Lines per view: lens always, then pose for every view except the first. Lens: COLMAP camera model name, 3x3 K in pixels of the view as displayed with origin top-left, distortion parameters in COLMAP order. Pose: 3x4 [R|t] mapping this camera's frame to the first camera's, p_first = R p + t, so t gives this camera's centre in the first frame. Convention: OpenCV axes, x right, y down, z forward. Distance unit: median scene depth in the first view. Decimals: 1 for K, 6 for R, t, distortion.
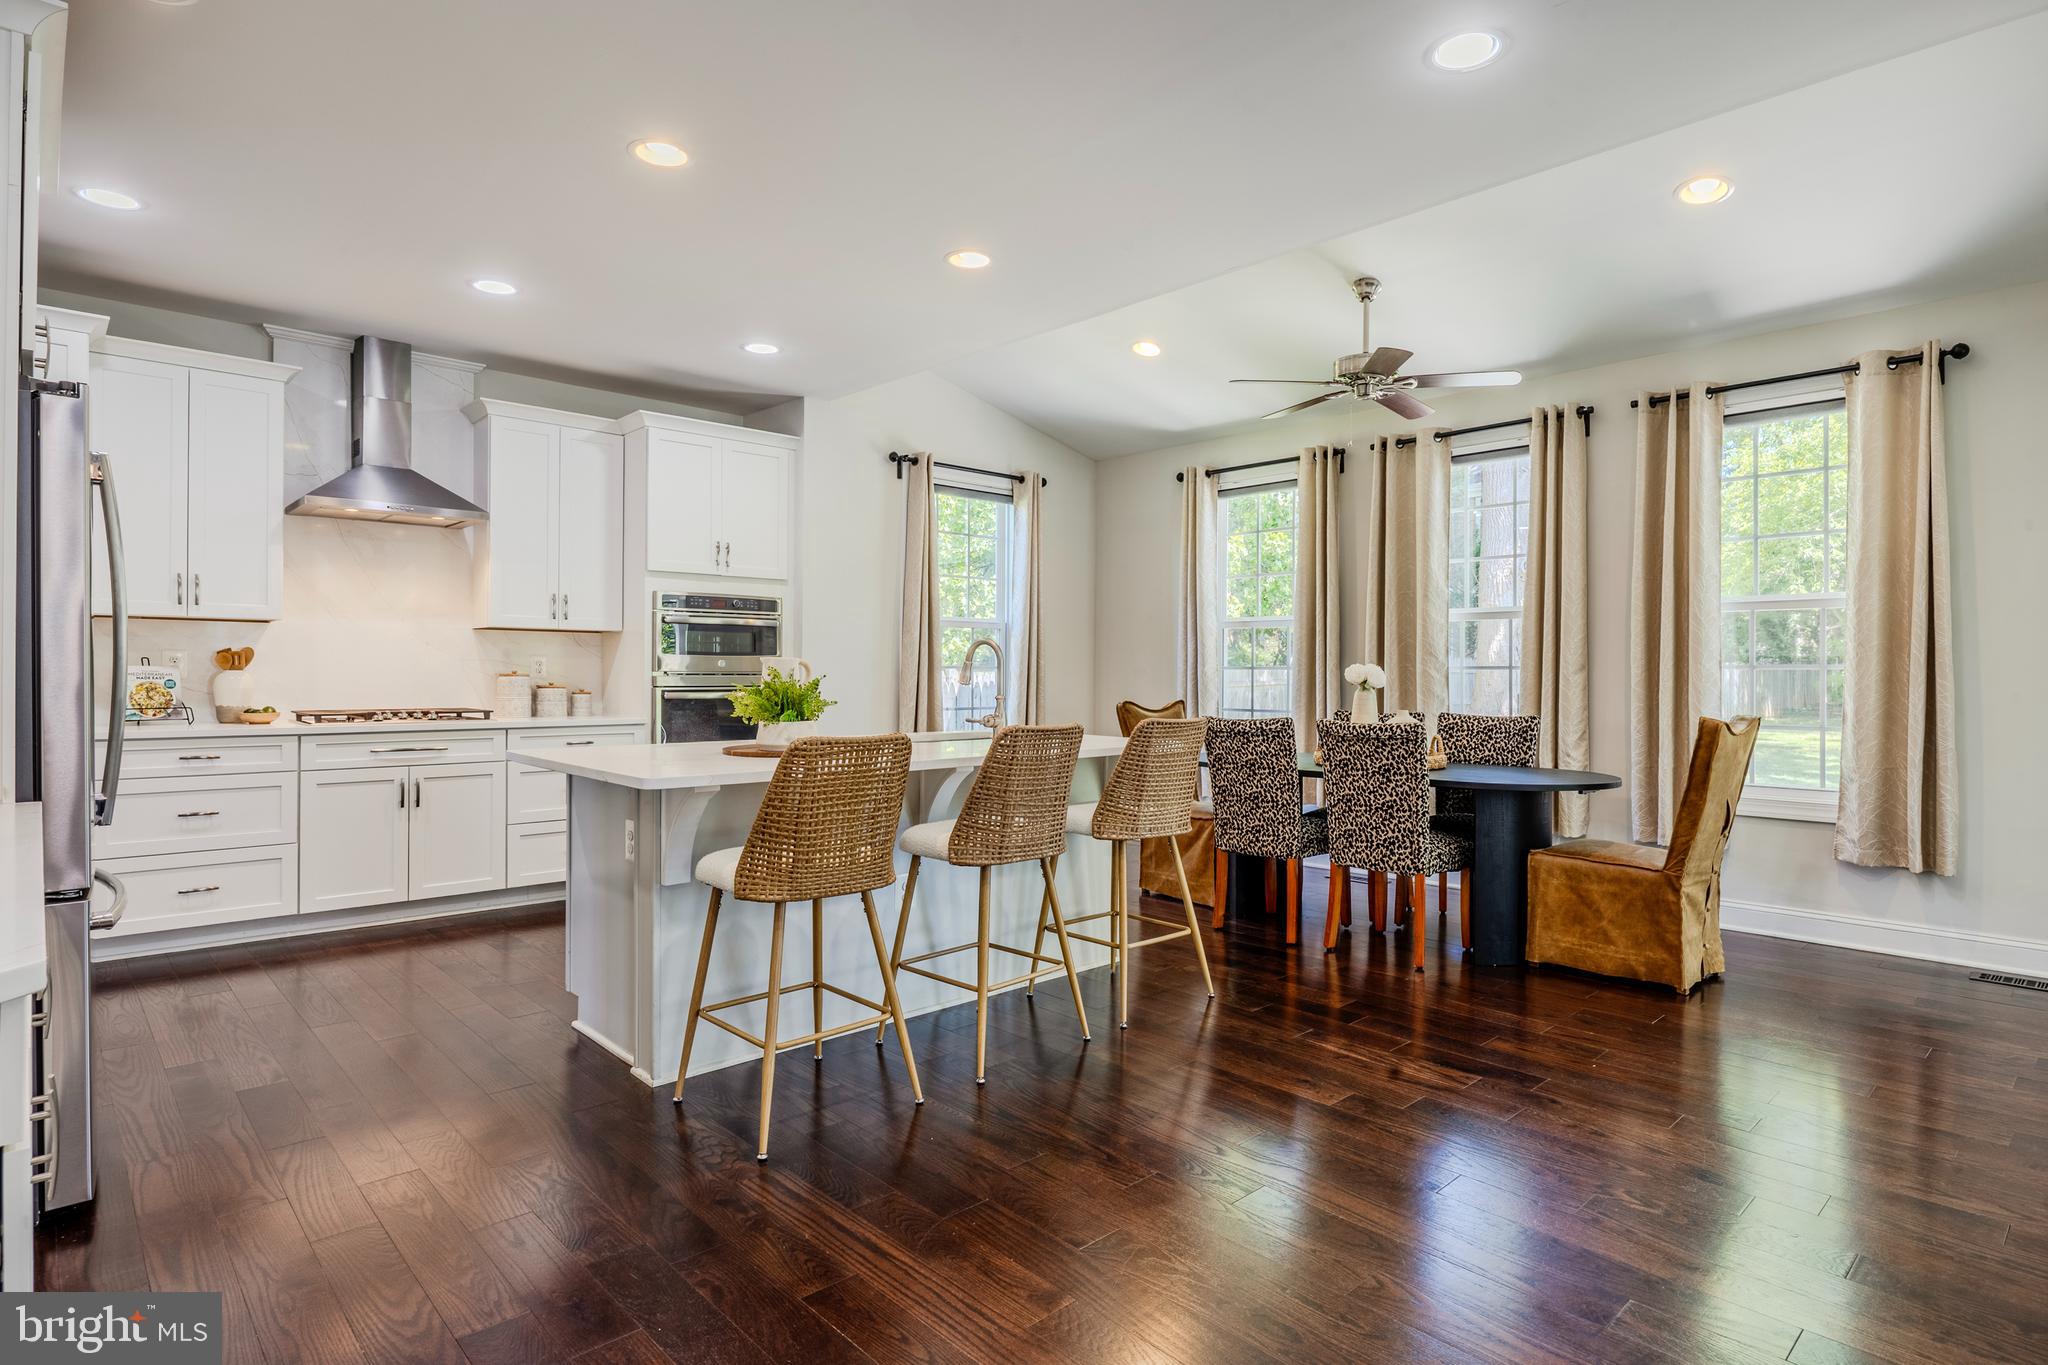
lens RADIAL K [[1073.6, 0, 1037.4], [0, 1073.6, 683.4], [0, 0, 1]] dist [-0.025720, -0.000242]
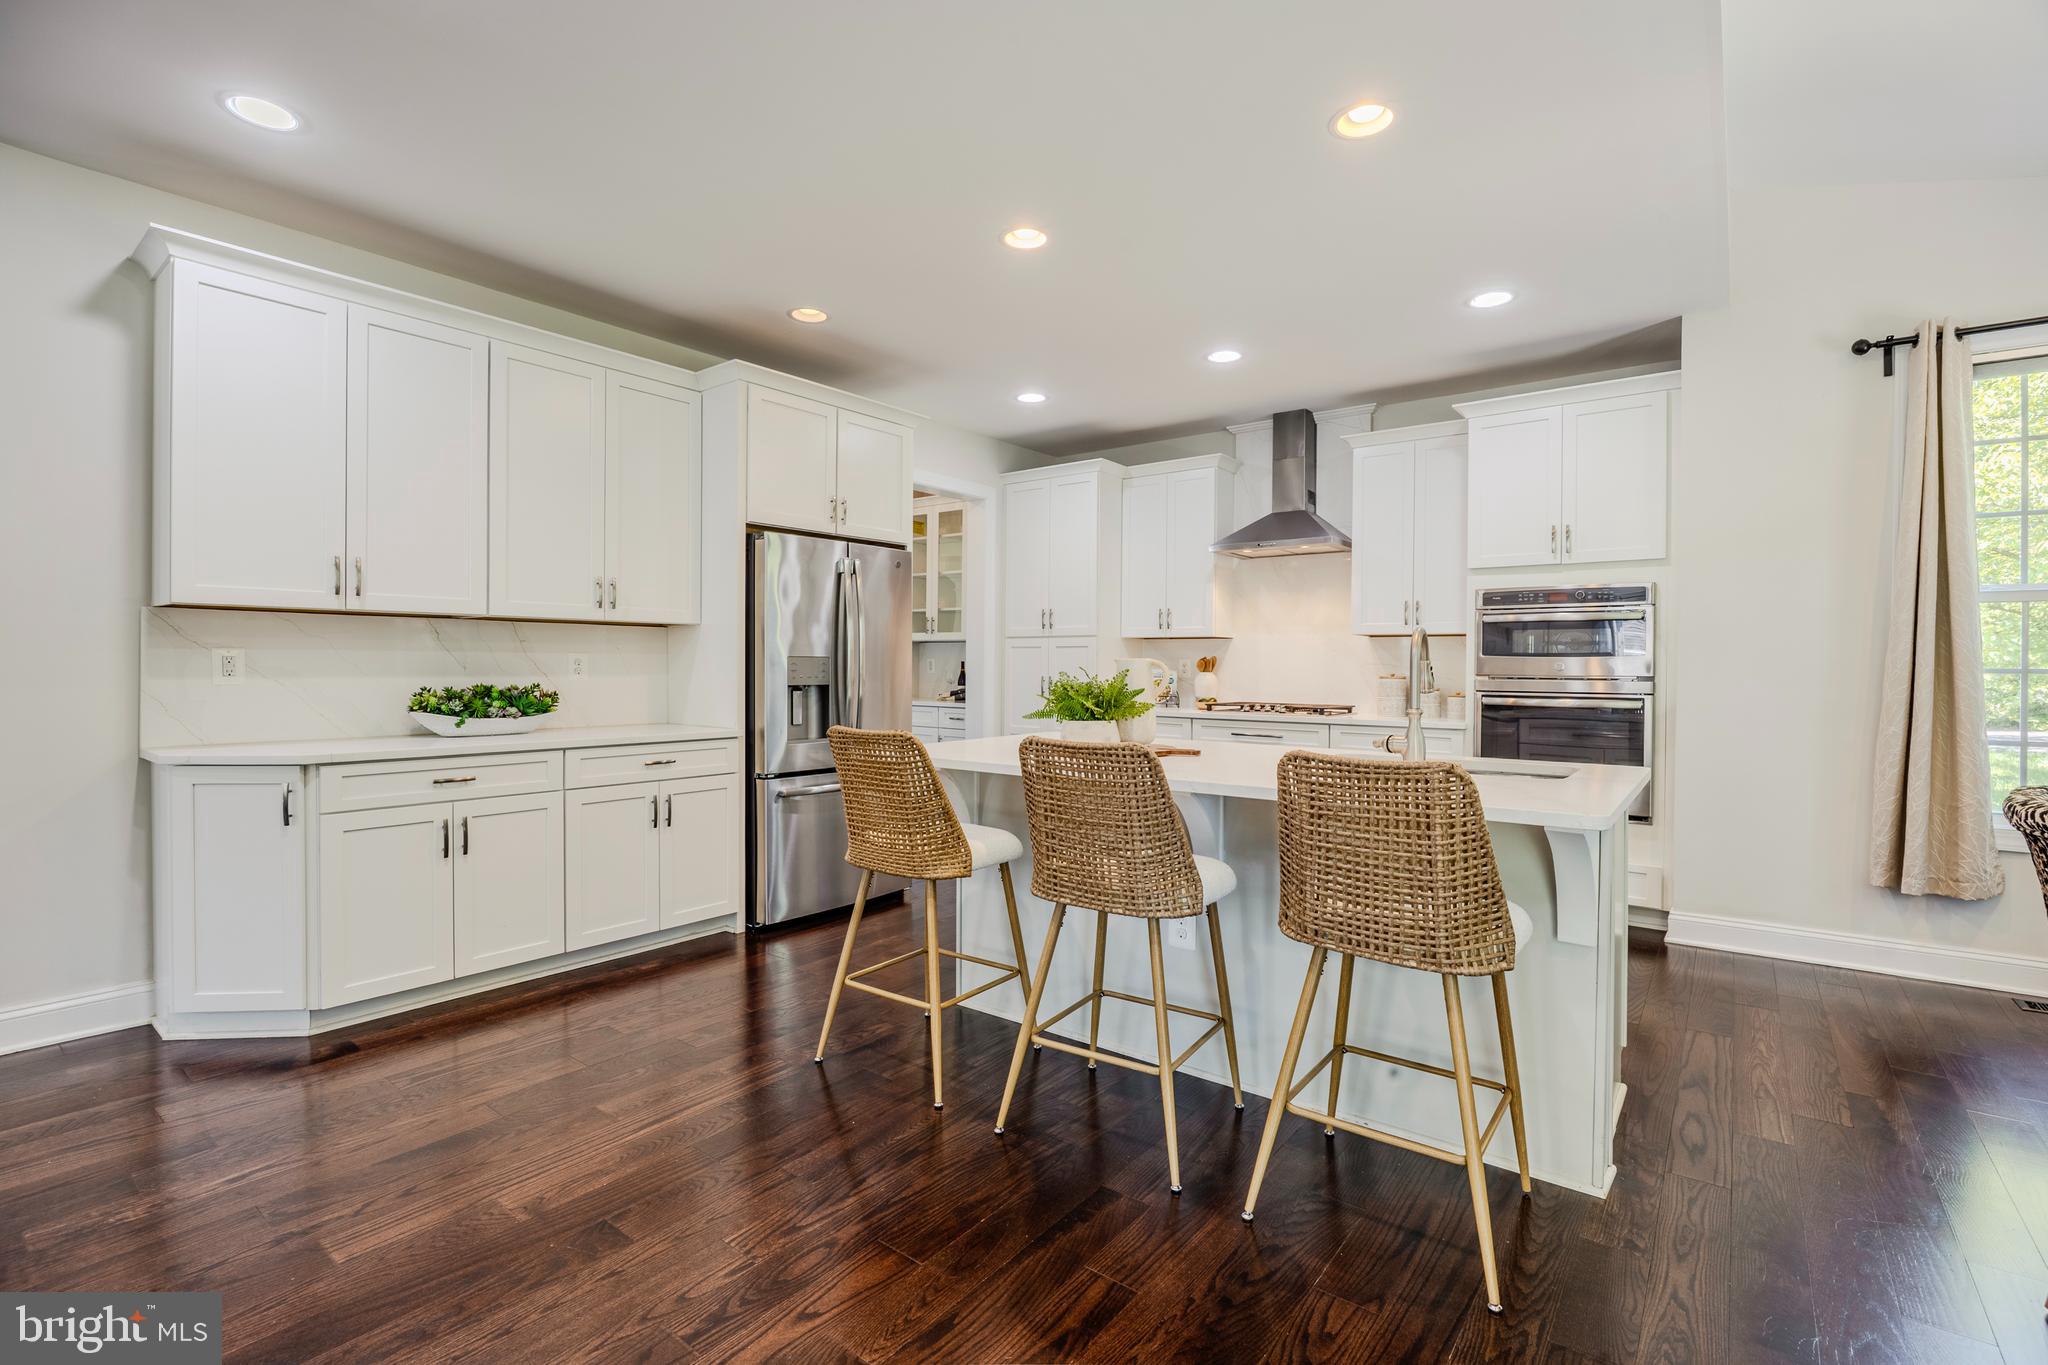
lens RADIAL K [[945.2, 0, 1030.0], [0, 945.2, 654.2], [0, 0, 1]] dist [-0.003151, -0.000434]
pose [[0.148940, -0.015981, -0.988717, 0.401590], [-0.018280, 0.999654, -0.018911, -0.006801], [0.988677, 0.020891, 0.148597, 0.482950]]
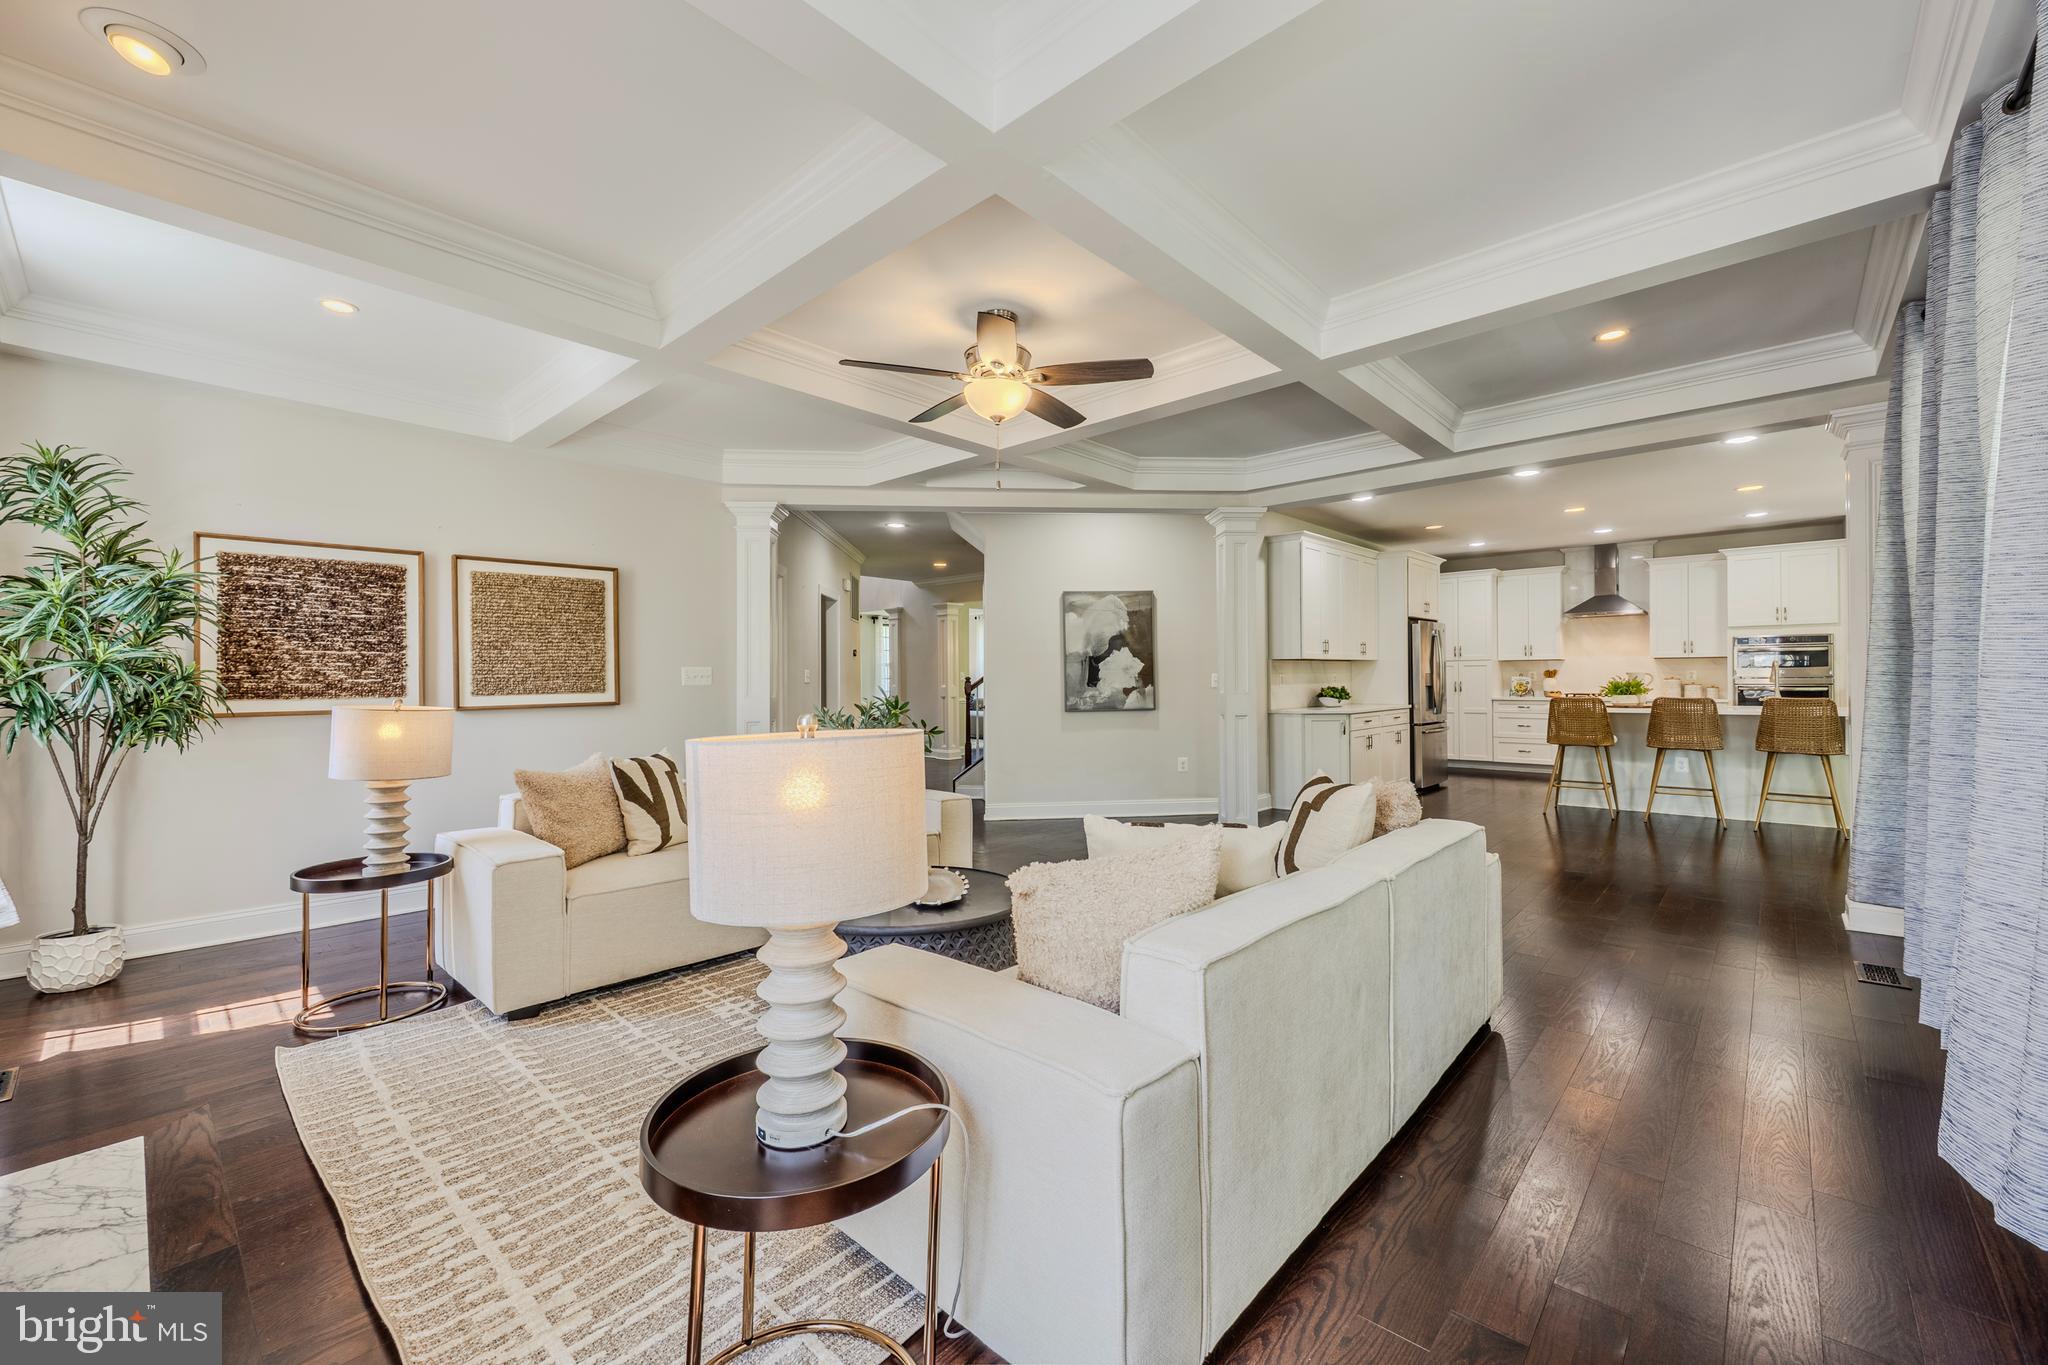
lens RADIAL K [[812.9, 0, 1028.0], [0, 812.9, 676.2], [0, 0, 1]] dist [0.002360, -0.000006]
pose [[0.064240, -0.007959, -0.997903, 1.095542], [-0.001671, 0.999966, -0.008083, 0.002444], [0.997933, 0.002187, 0.064225, -0.434535]]
